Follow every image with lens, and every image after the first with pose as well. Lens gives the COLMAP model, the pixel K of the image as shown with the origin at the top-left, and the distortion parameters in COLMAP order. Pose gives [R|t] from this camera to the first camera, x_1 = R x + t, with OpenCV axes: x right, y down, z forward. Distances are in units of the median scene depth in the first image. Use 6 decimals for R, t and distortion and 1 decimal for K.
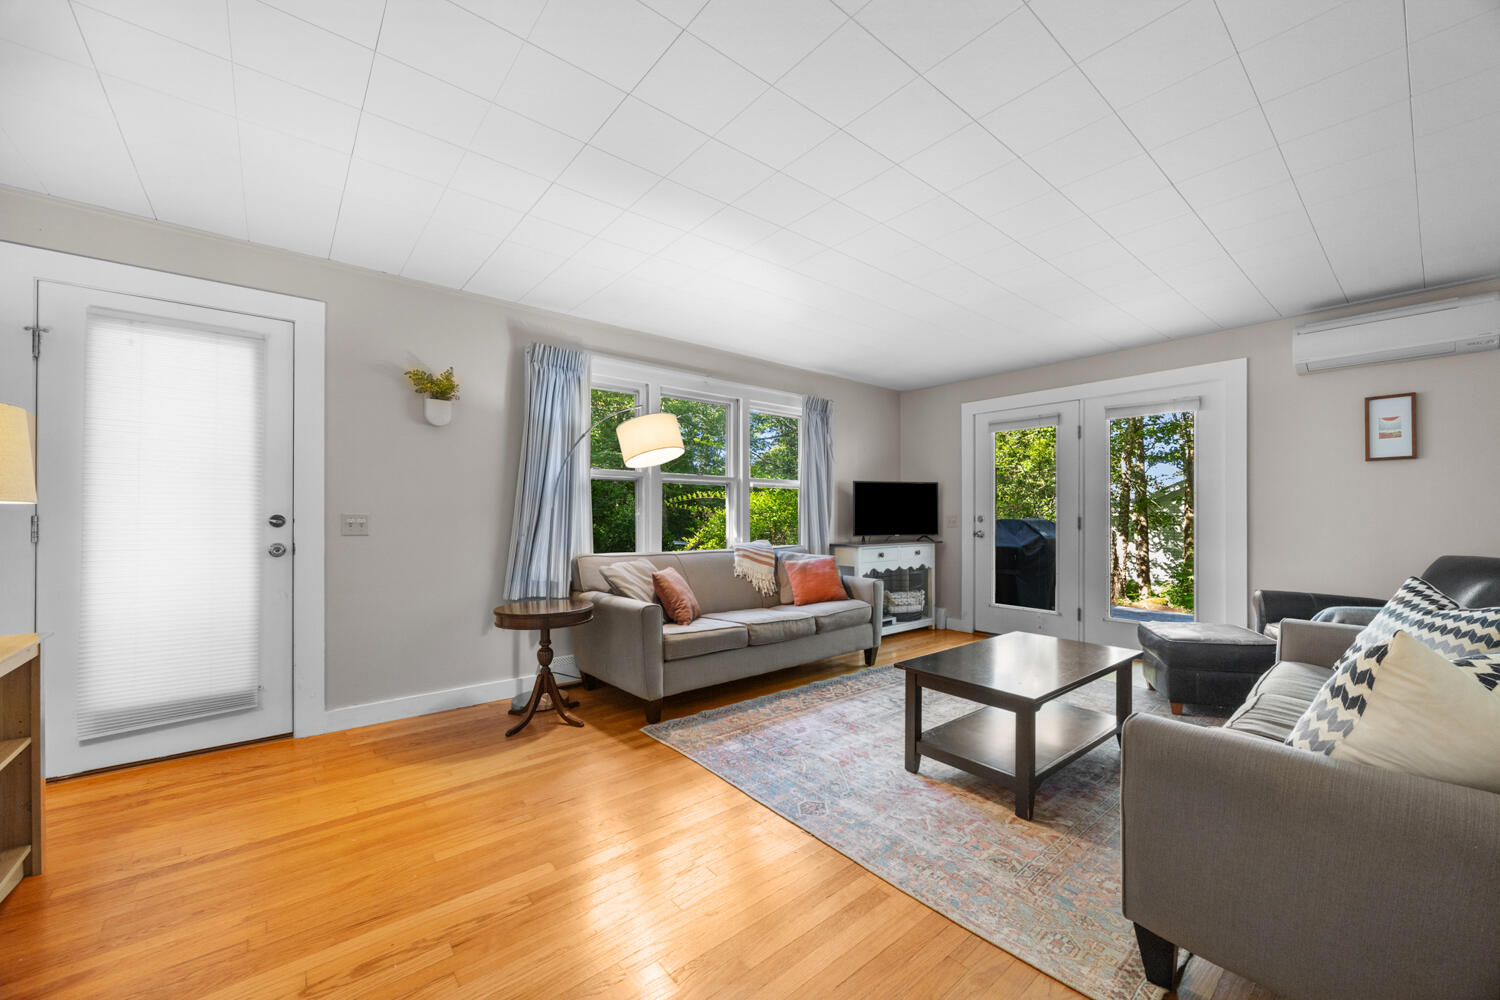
lens RADIAL K [[580.9, 0, 757.2], [0, 580.9, 508.2], [0, 0, 1]] dist [-0.001822, -0.000048]
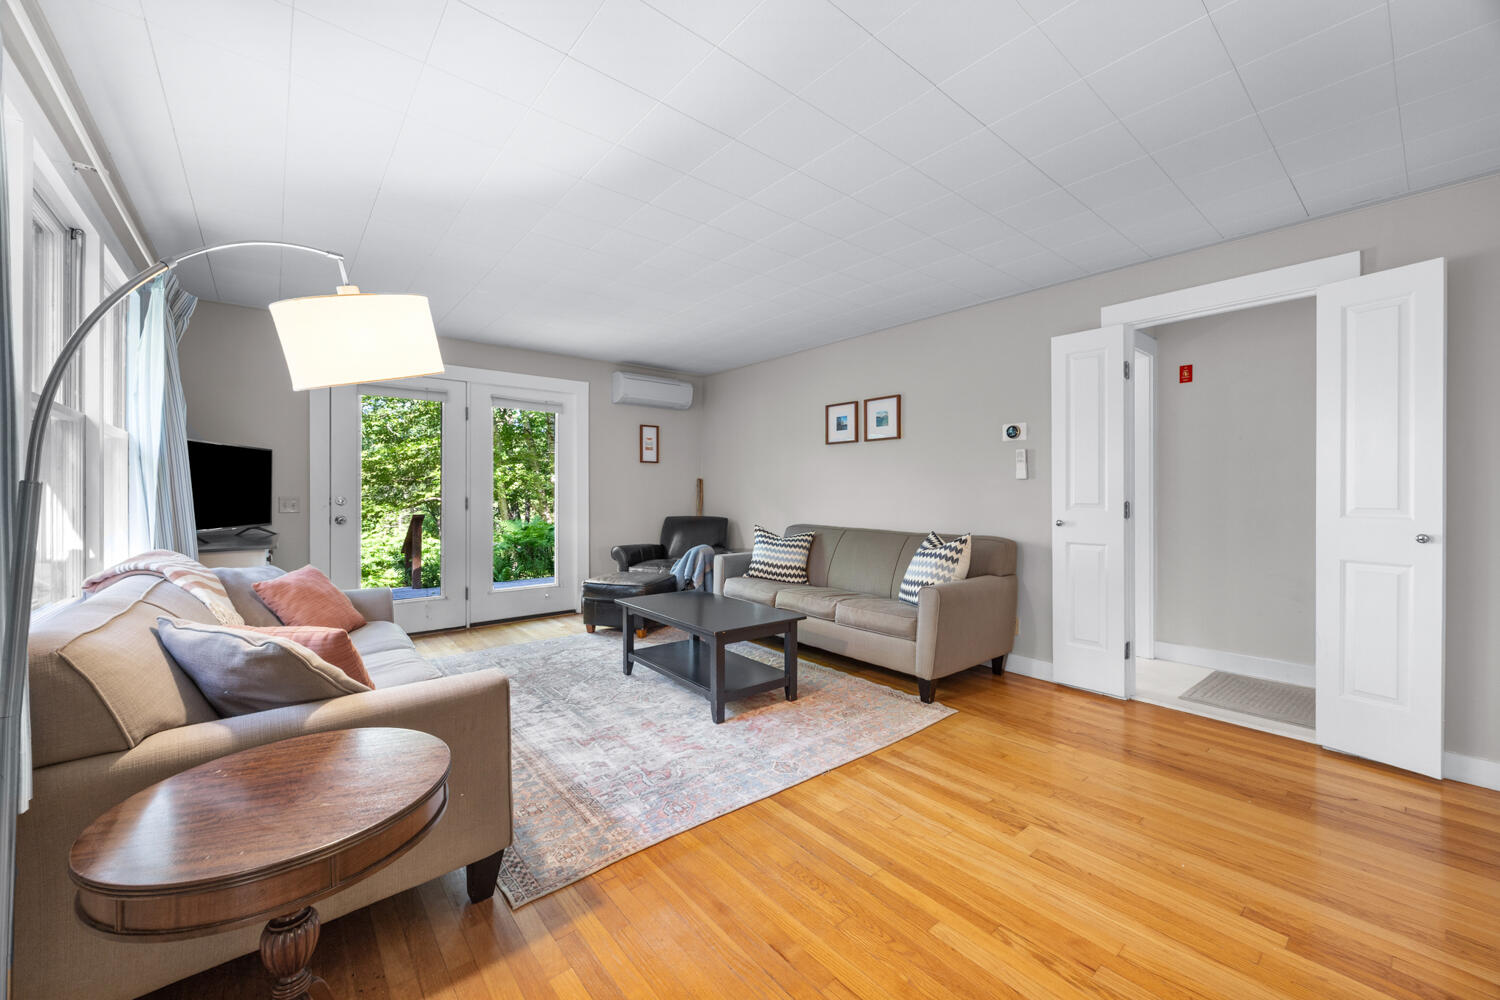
lens RADIAL K [[580.9, 0, 759.7], [0, 580.9, 492.1], [0, 0, 1]] dist [-0.001822, -0.000048]
pose [[-0.008492, 0.001282, 0.999963, -0.760885], [-0.010698, 0.999942, -0.001373, 0.002567], [-0.999907, -0.010709, -0.008478, 0.816834]]
